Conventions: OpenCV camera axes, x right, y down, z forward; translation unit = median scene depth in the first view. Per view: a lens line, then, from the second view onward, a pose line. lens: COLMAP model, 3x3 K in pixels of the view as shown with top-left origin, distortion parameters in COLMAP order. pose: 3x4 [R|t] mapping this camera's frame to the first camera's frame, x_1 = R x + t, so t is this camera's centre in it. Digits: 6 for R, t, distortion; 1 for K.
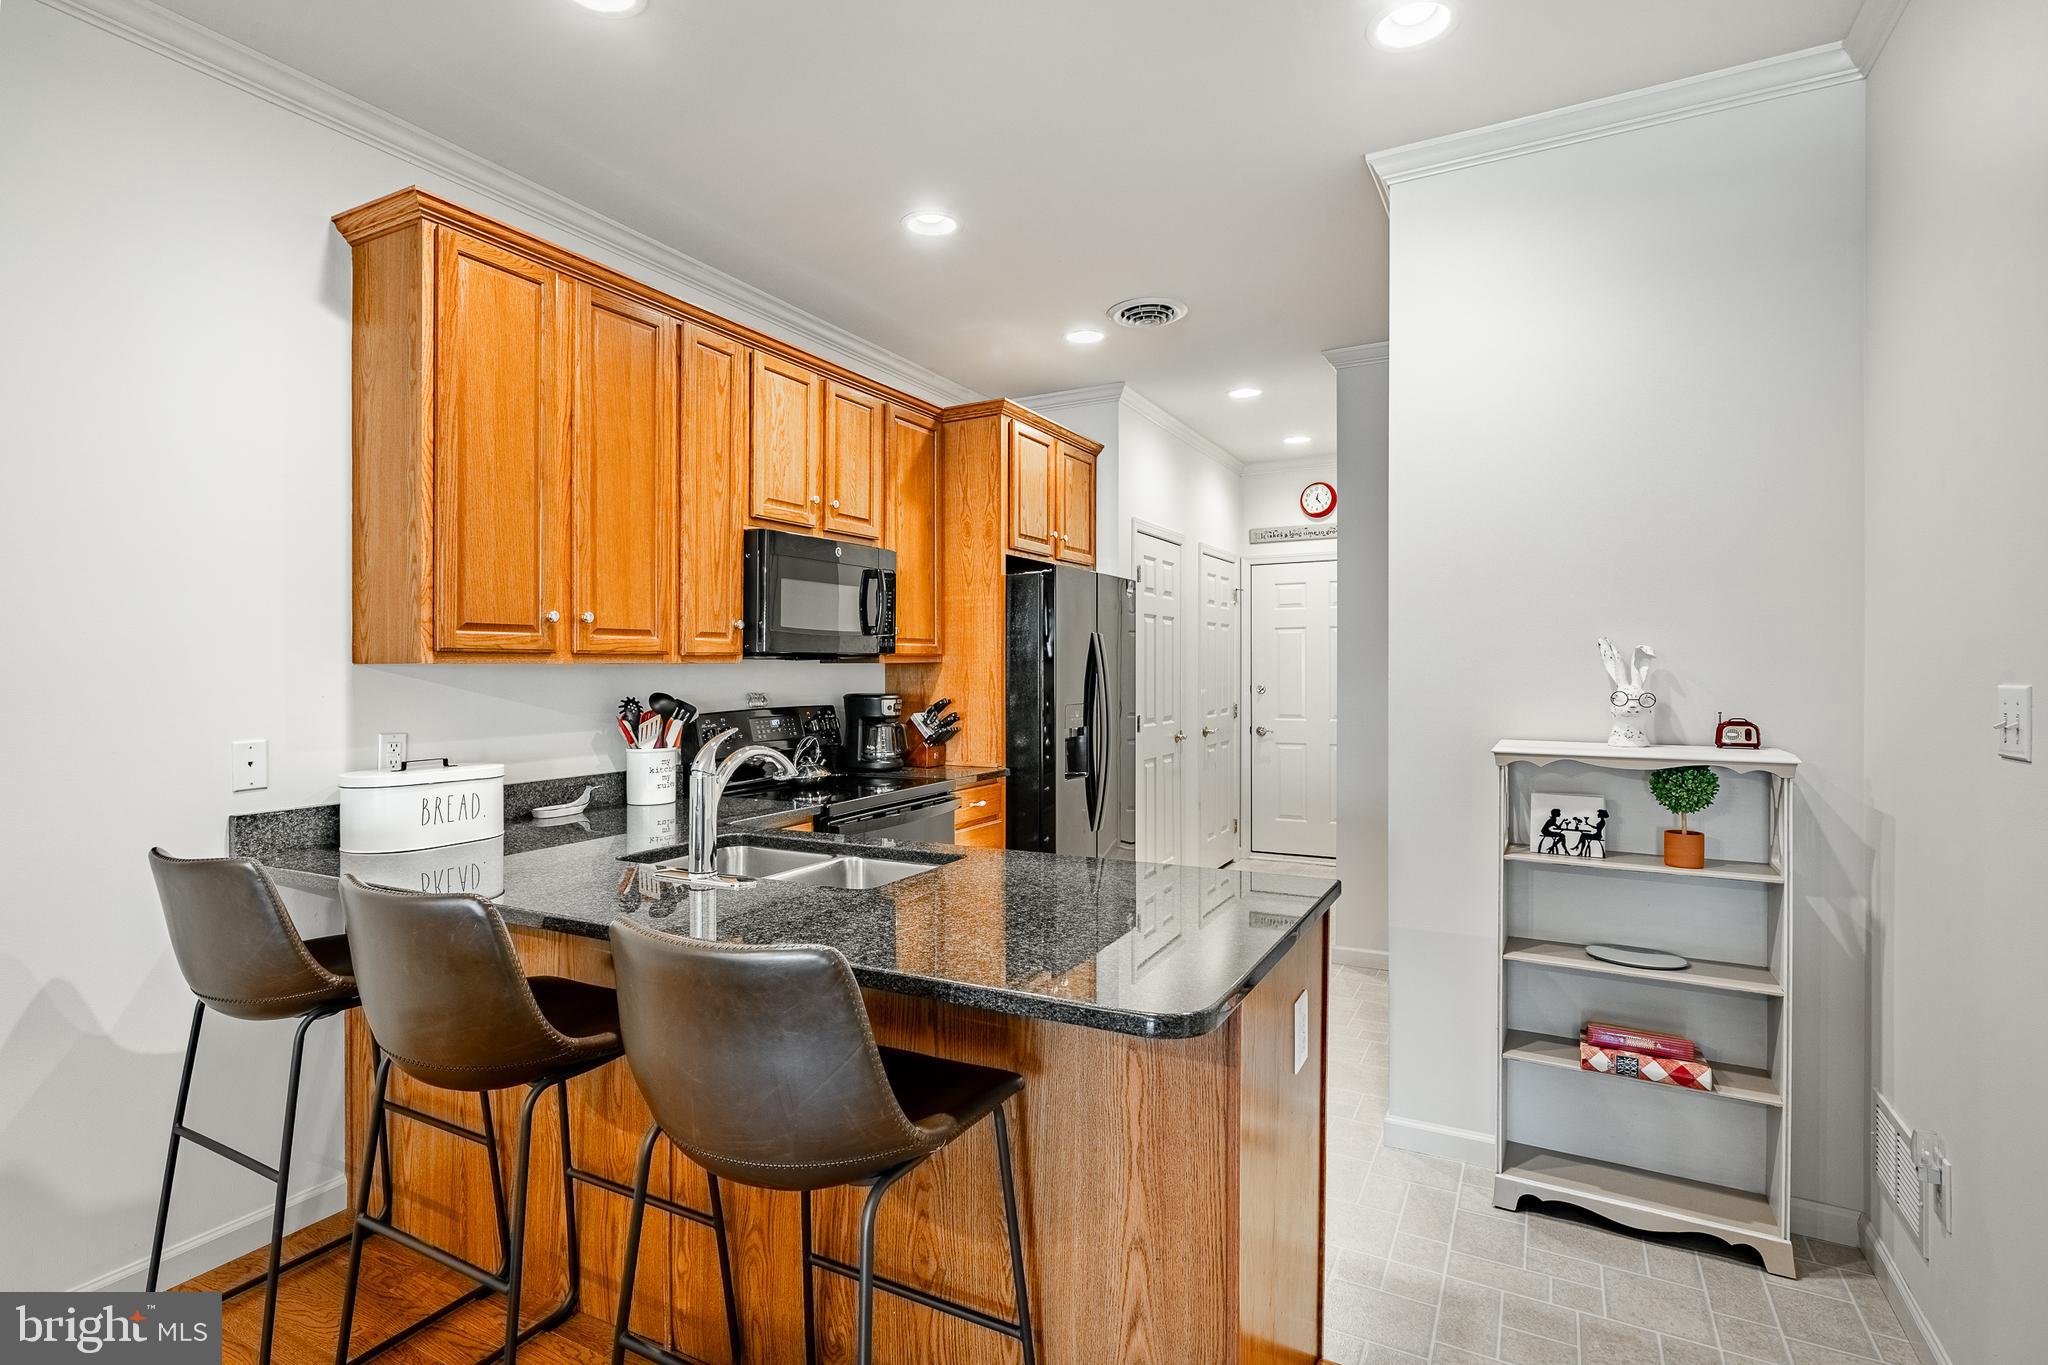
lens RADIAL K [[953.2, 0, 1031.9], [0, 953.2, 679.5], [0, 0, 1]] dist [0.000556, 0.000193]
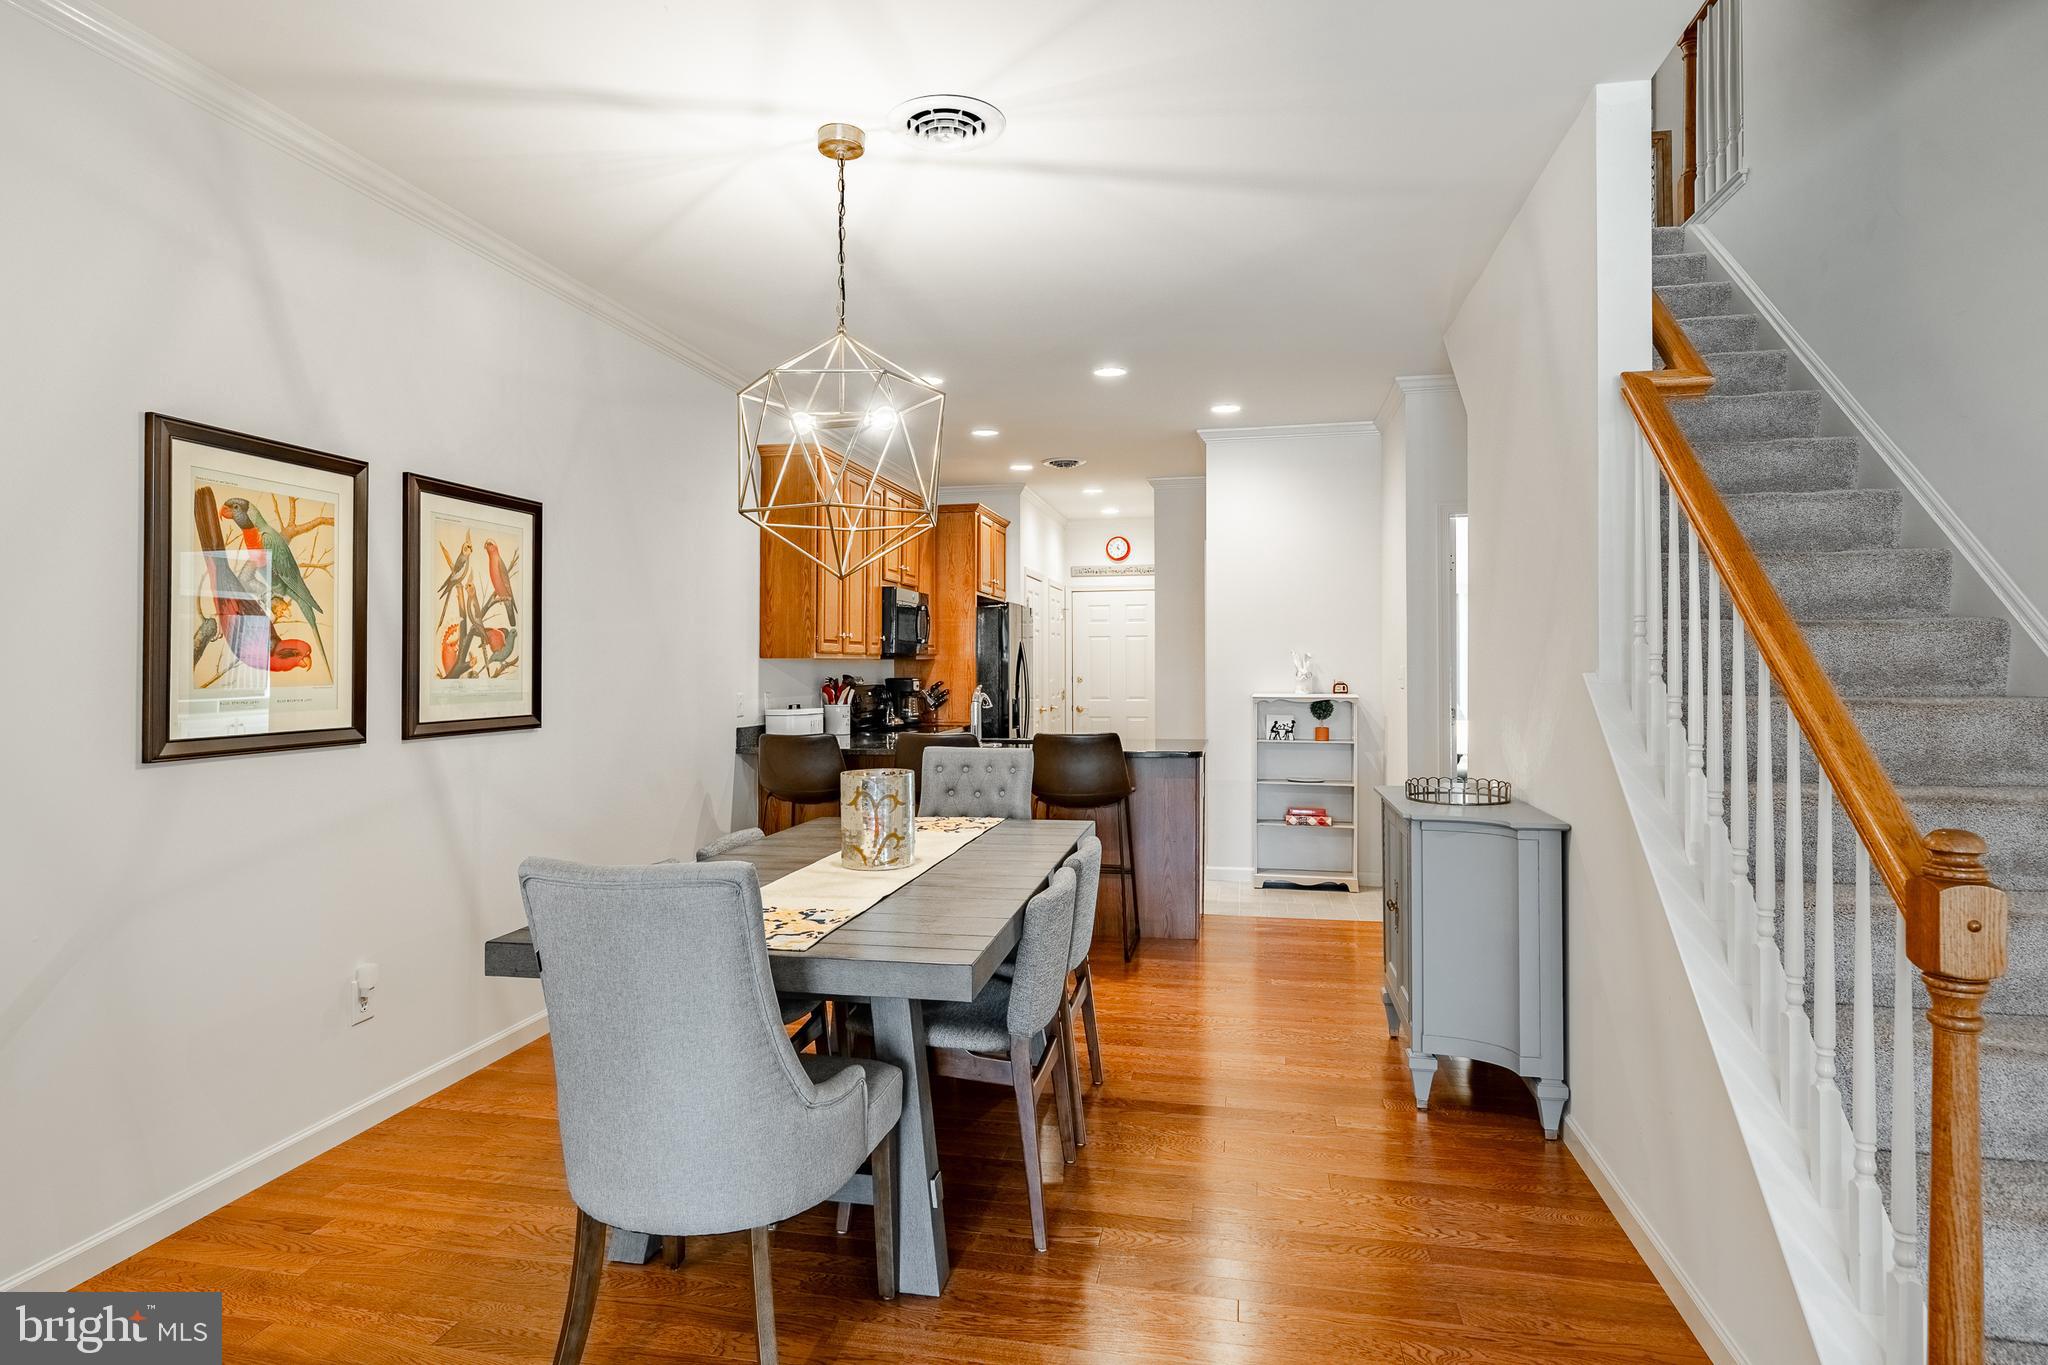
lens RADIAL K [[1102.9, 0, 1019.3], [0, 1102.9, 667.9], [0, 0, 1]] dist [-0.000855, -0.000622]
pose [[0.955523, 0.000718, 0.294917, -0.881569], [0.003097, 0.999917, -0.012469, 0.035623], [-0.294901, 0.012828, 0.955442, -1.454579]]
